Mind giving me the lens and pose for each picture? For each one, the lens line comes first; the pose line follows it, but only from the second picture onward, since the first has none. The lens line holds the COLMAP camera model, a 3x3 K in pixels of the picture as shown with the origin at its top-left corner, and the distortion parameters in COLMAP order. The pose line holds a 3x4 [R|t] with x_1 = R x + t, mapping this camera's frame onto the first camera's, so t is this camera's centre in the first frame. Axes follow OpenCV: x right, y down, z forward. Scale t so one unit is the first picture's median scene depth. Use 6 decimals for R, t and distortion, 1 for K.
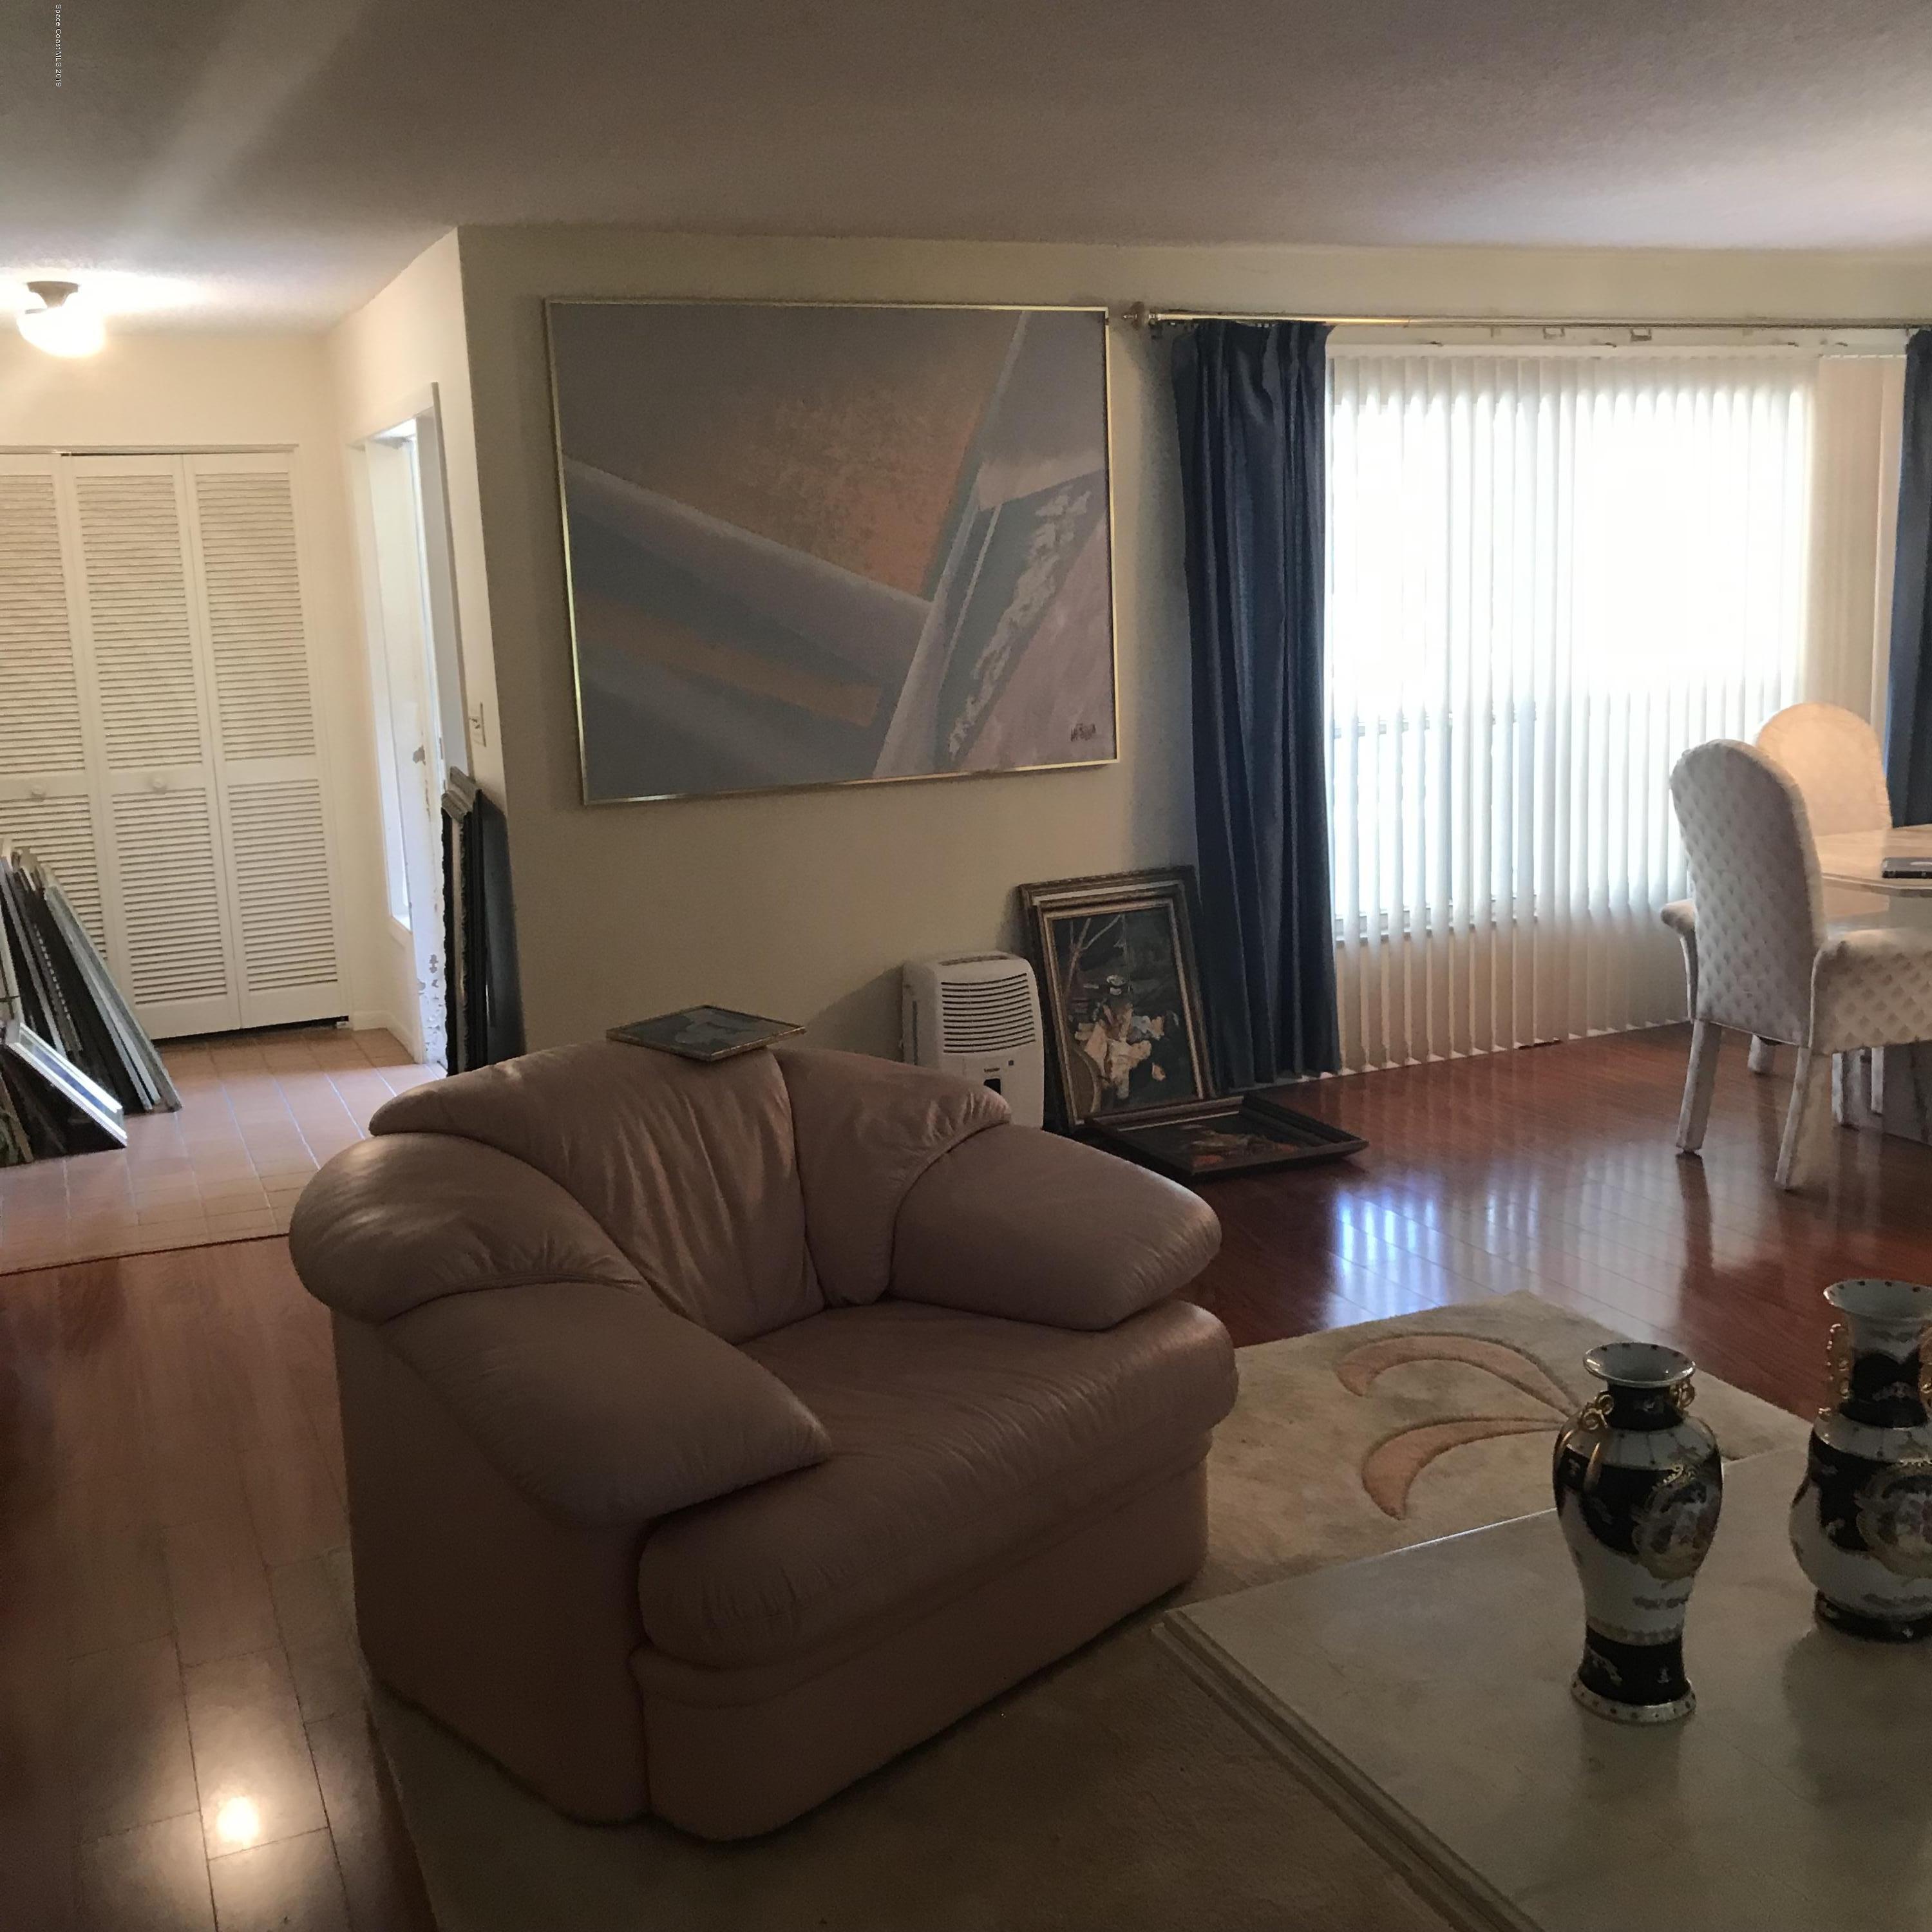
lens RADIAL K [[2065.8, 0, 977.5], [0, 2065.8, 968.7], [0, 0, 1]] dist [0.080900, -0.253053]
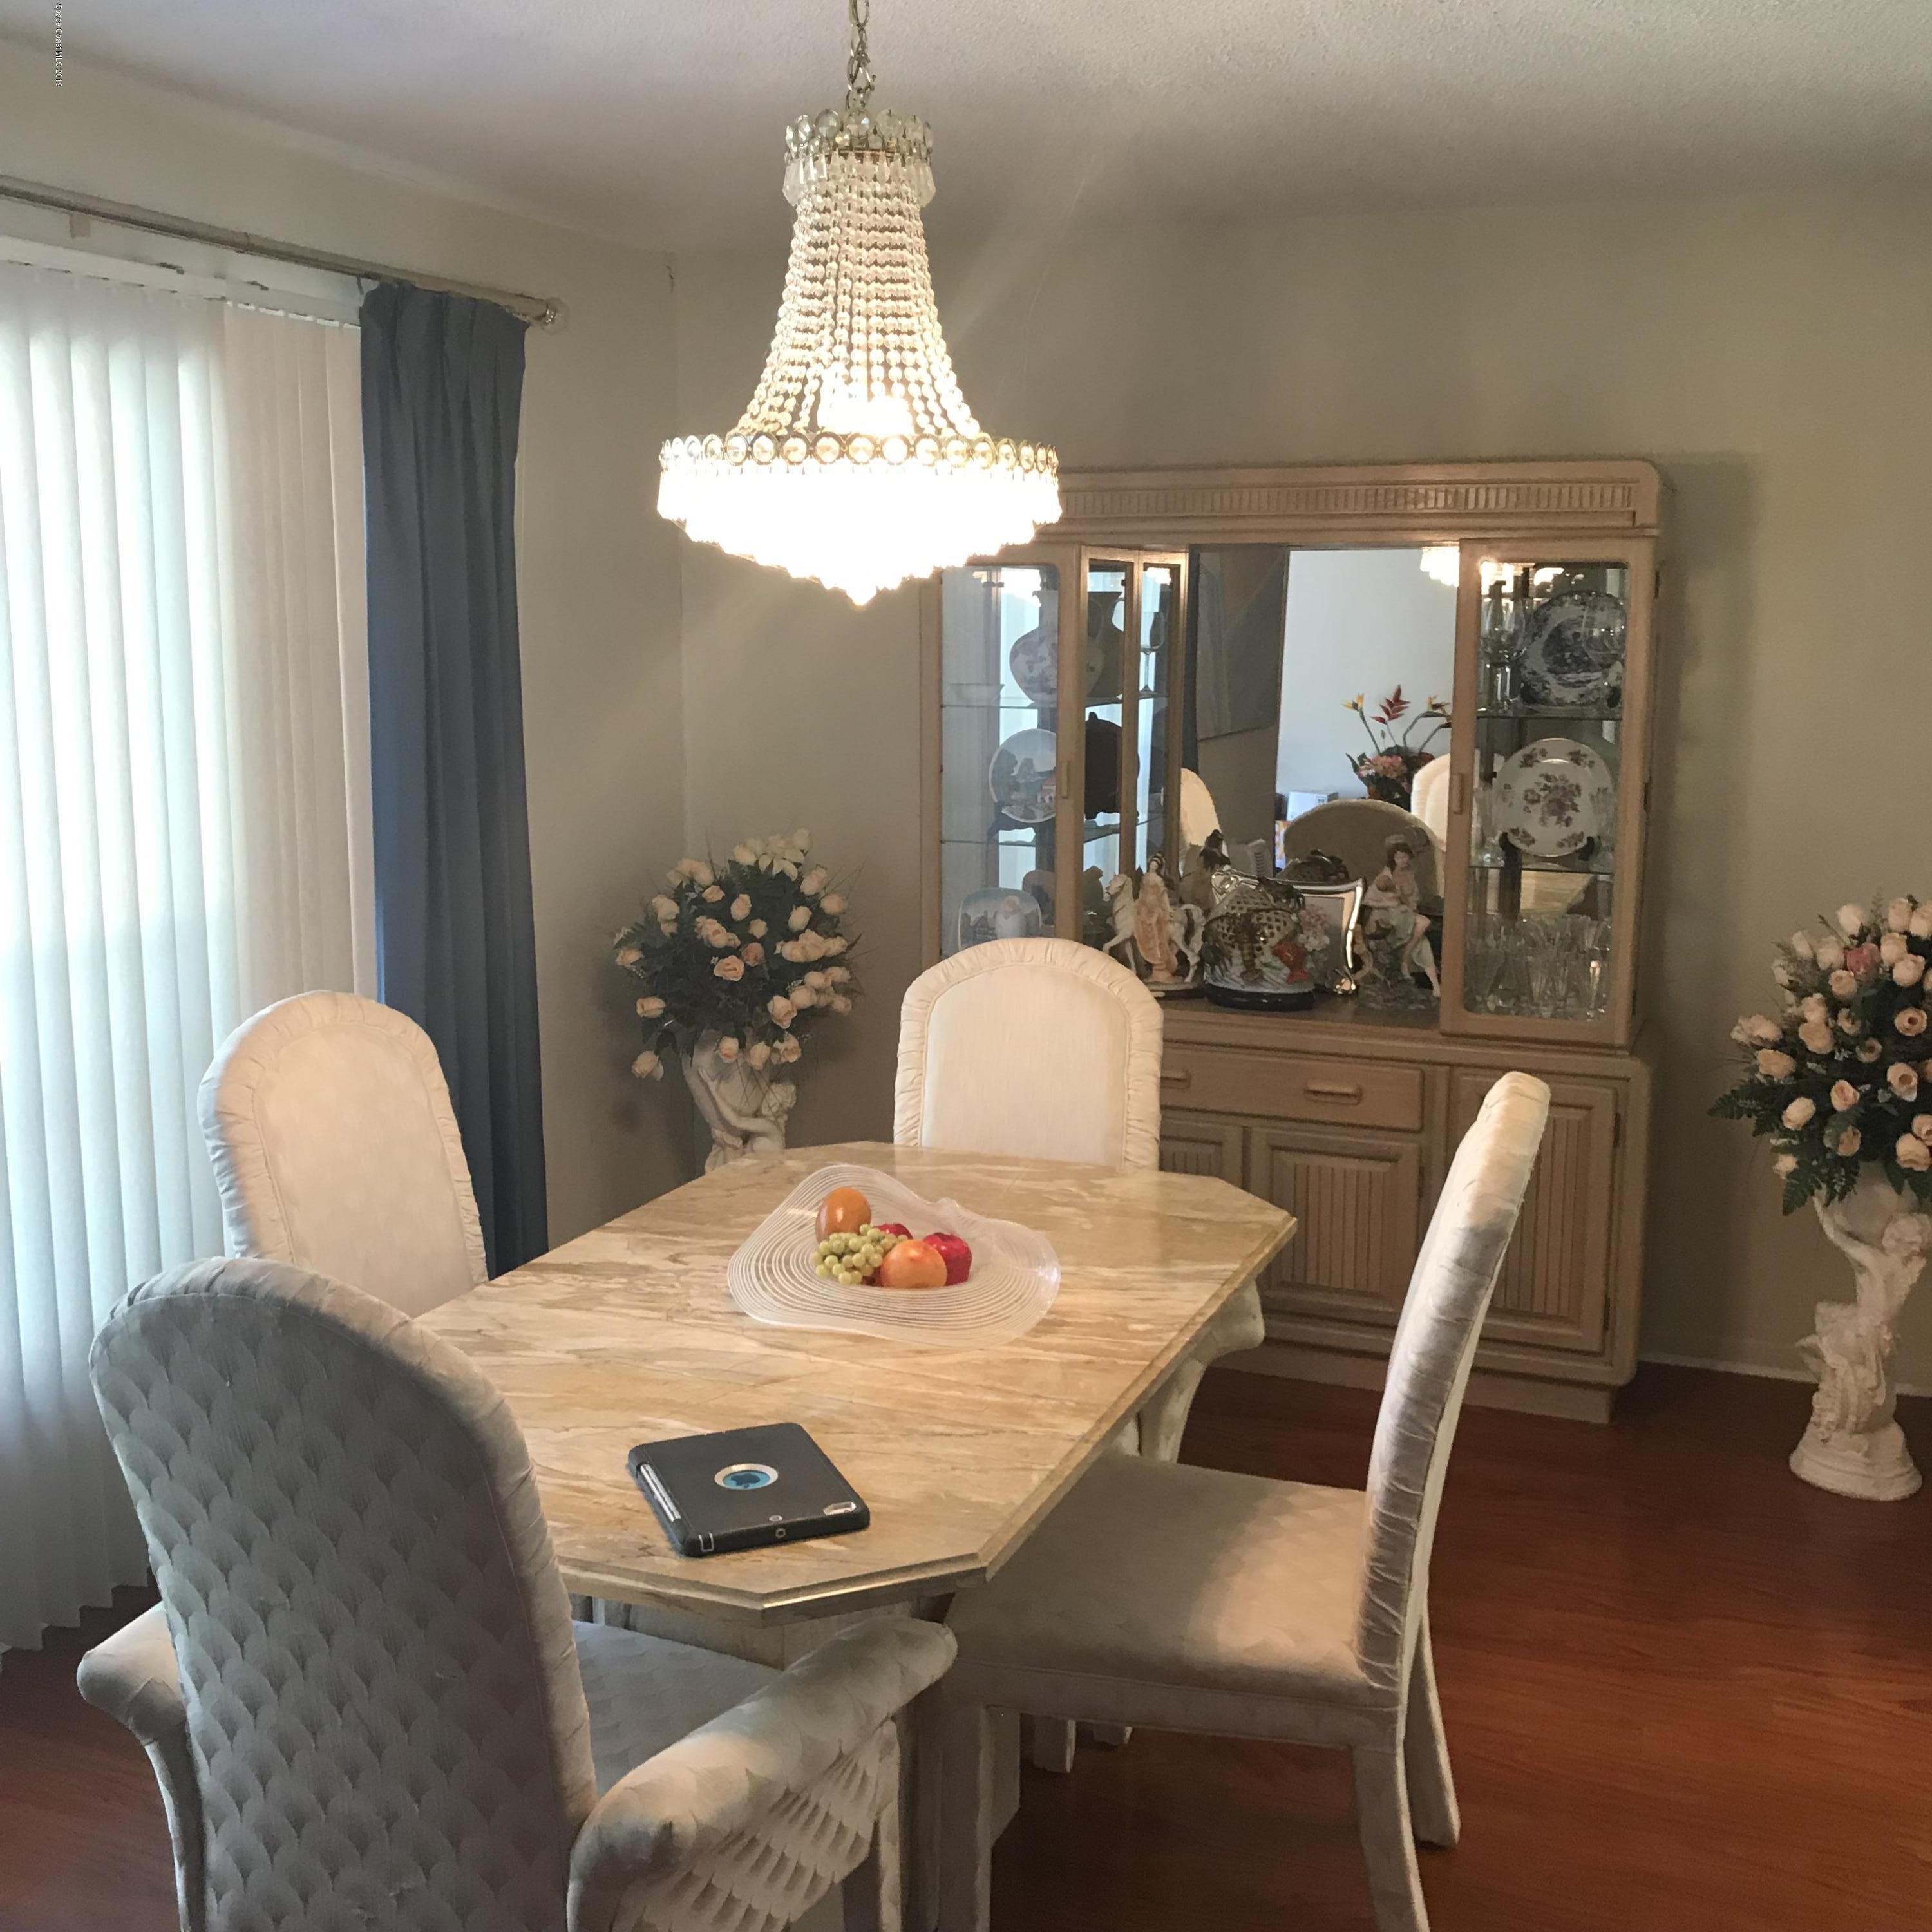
lens RADIAL K [[2134.3, 0, 965.1], [0, 2134.3, 958.5], [0, 0, 1]] dist [0.015674, -0.027083]
pose [[0.708605, -0.070324, 0.702092, 0.197497], [0.099430, 0.995044, -0.000685, -0.147816], [-0.698564, 0.070294, 0.712086, 0.662555]]
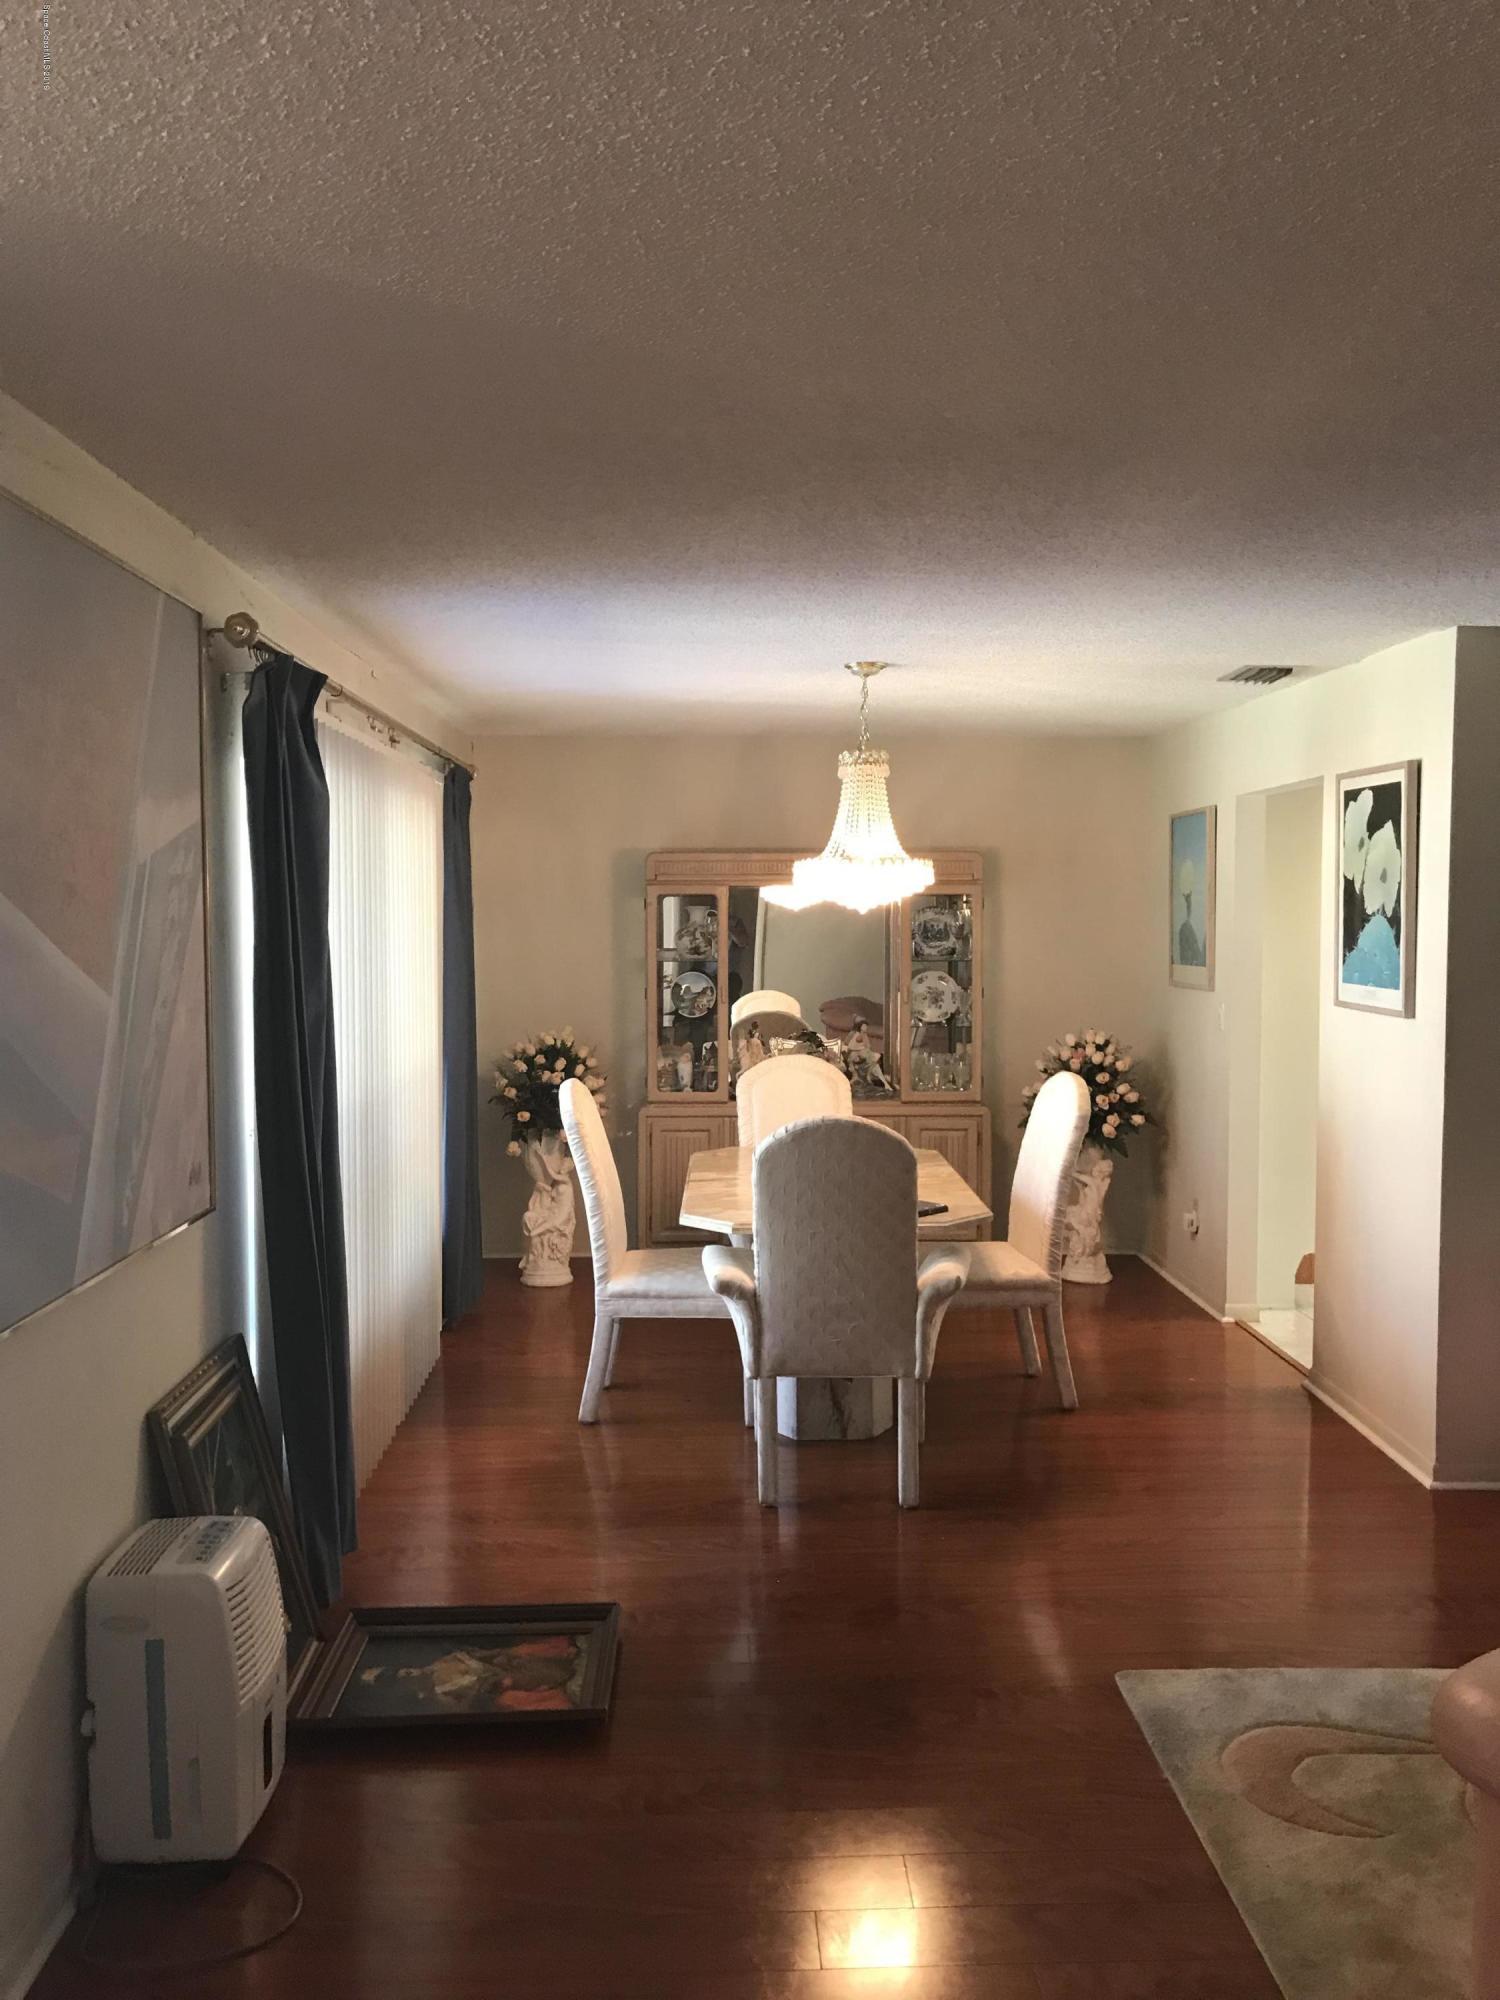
lens RADIAL K [[1631.2, 0, 753.6], [0, 1631.2, 989.3], [0, 0, 1]] dist [0.028177, -0.003760]
pose [[0.382938, -0.002749, 0.923770, -0.460022], [0.161299, 0.984832, -0.063934, -0.127367], [-0.909583, 0.173486, 0.377573, 0.693849]]
